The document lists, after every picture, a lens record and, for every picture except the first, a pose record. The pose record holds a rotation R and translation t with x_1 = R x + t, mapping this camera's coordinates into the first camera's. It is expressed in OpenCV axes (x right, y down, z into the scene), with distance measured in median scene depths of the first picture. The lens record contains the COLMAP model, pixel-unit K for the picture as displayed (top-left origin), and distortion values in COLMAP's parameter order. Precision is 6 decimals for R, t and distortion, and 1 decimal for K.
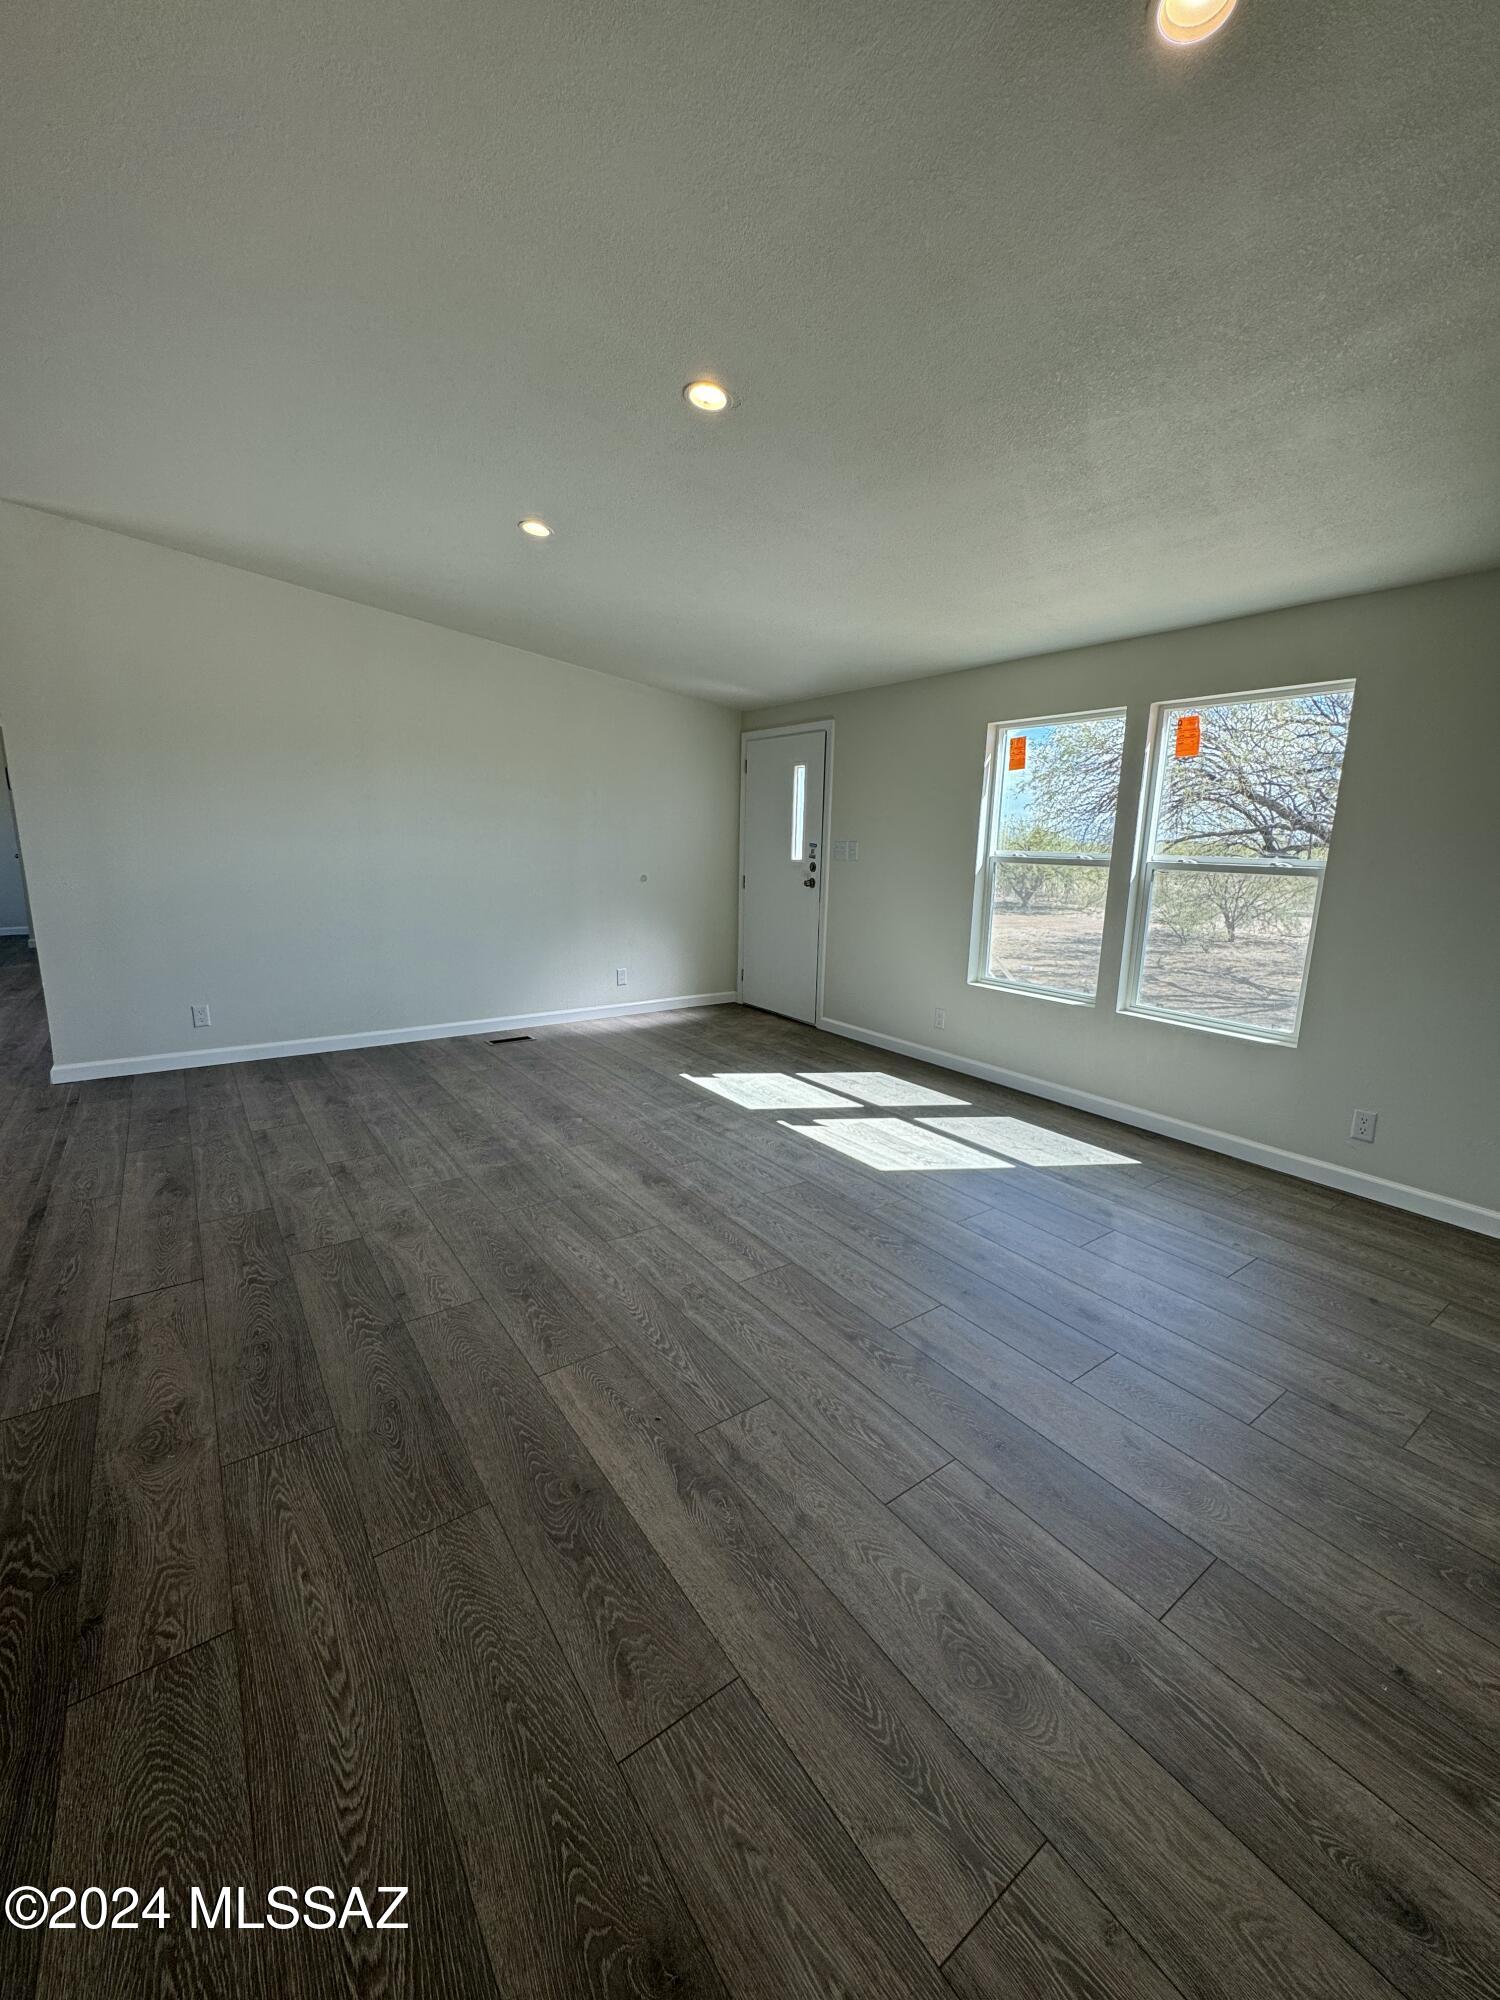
lens RADIAL K [[799.7, 0, 750.0], [0, 799.7, 1000.0], [0, 0, 1]] dist [-0.000430, -0.000079]
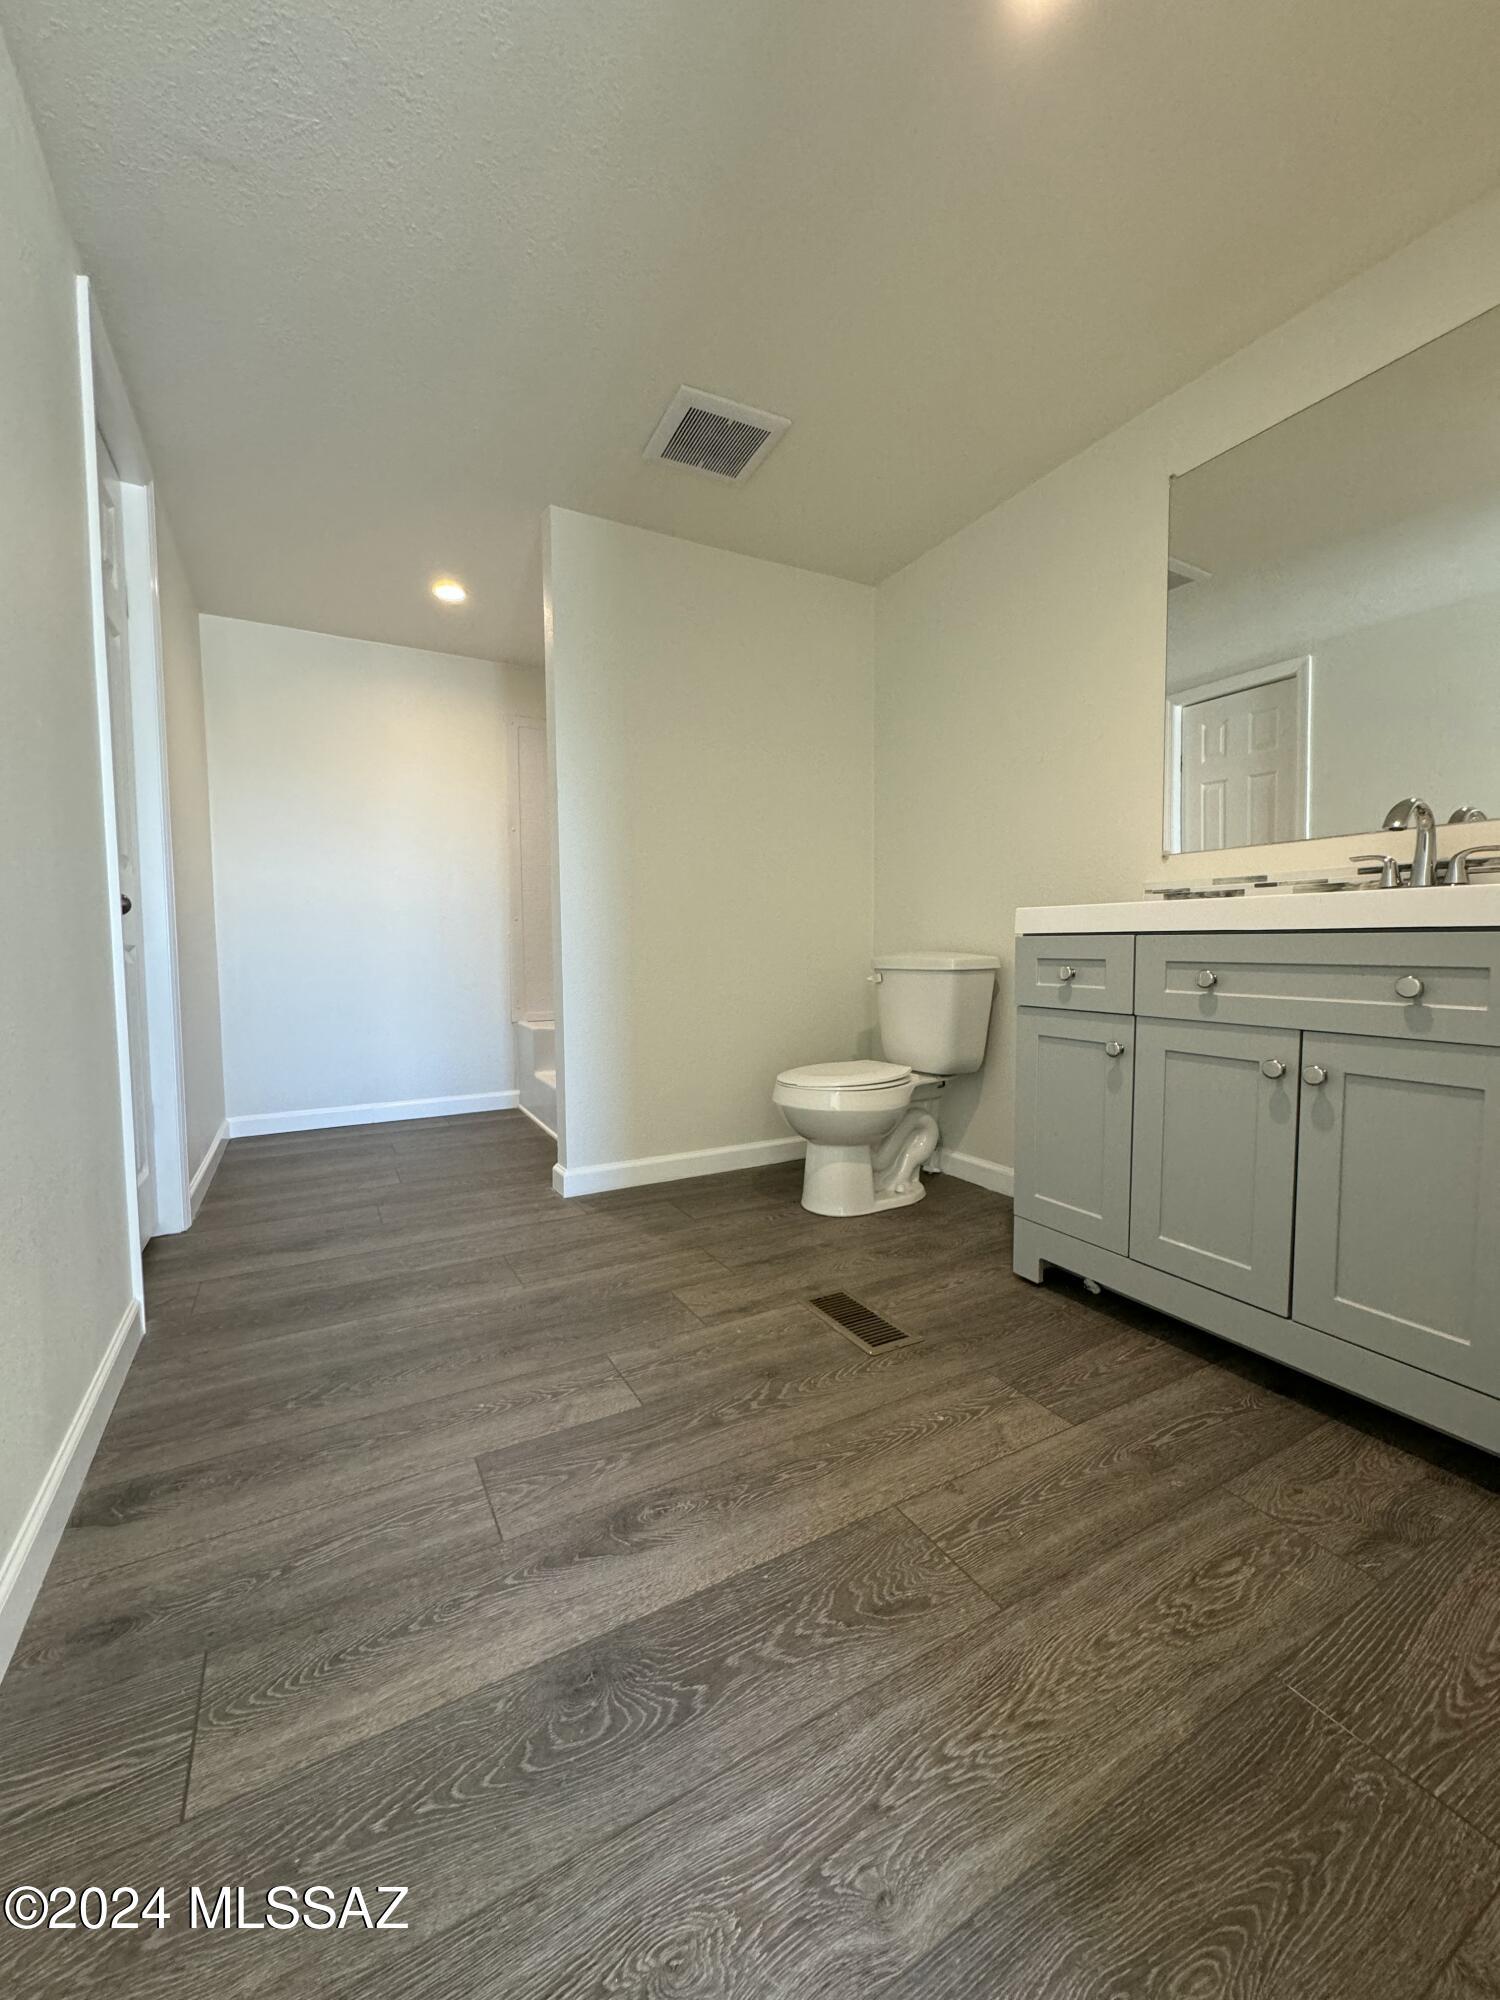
lens RADIAL K [[799.7, 0, 750.0], [0, 799.7, 1000.0], [0, 0, 1]] dist [-0.000430, -0.000079]
pose [[0.116204, -0.104942, 0.987666, -0.777284], [0.199223, 0.976656, 0.080333, 0.128454], [-0.973040, 0.187431, 0.134399, 0.792719]]
